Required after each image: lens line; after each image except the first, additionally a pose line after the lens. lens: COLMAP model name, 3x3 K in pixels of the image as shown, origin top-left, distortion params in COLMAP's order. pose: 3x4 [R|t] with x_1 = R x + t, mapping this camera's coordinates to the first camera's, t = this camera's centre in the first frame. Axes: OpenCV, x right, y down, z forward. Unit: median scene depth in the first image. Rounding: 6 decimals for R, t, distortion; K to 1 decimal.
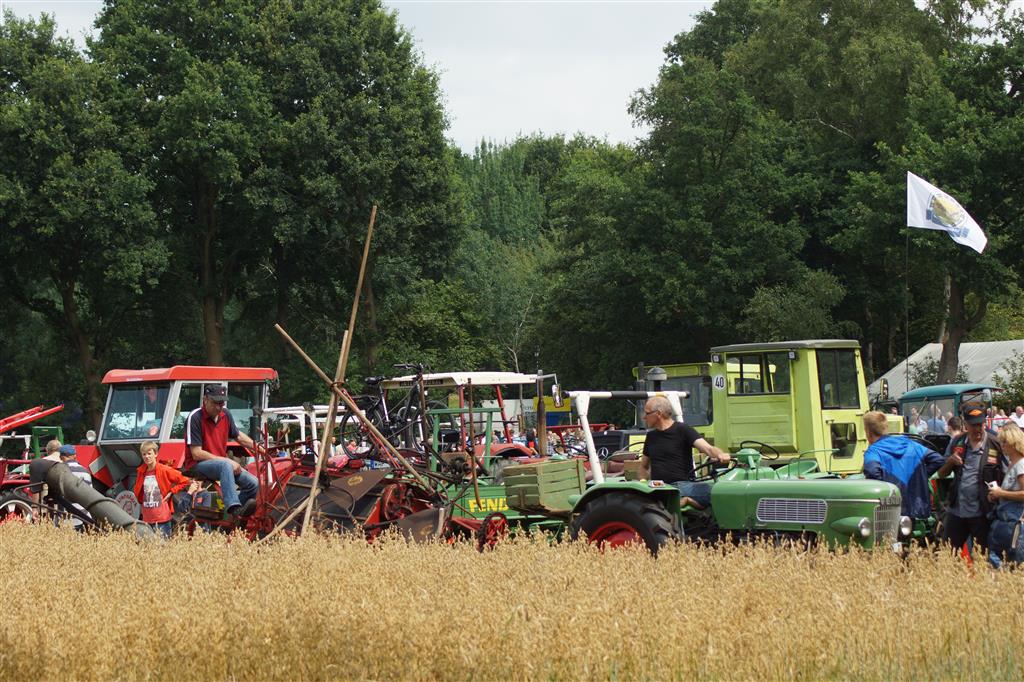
lens RADIAL K [[3115.8, 0, 512.0], [0, 3115.8, 341.0], [0, 0, 1]] dist [-0.172304, -2.267123]
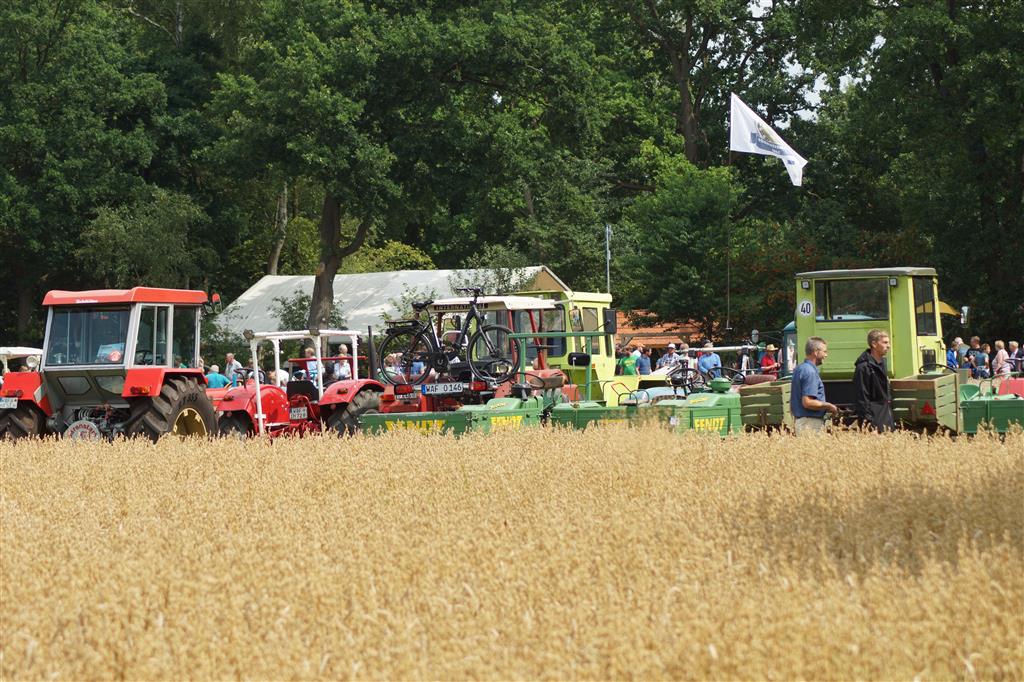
lens RADIAL K [[3958.9, 0, 512.0], [0, 3958.9, 341.0], [0, 0, 1]] dist [0.080048, 4.775280]
pose [[0.953456, 0.006527, 0.301463, -0.158312], [-0.011513, 0.999825, 0.014767, 0.002317], [-0.301313, -0.017551, 0.953364, -0.076551]]
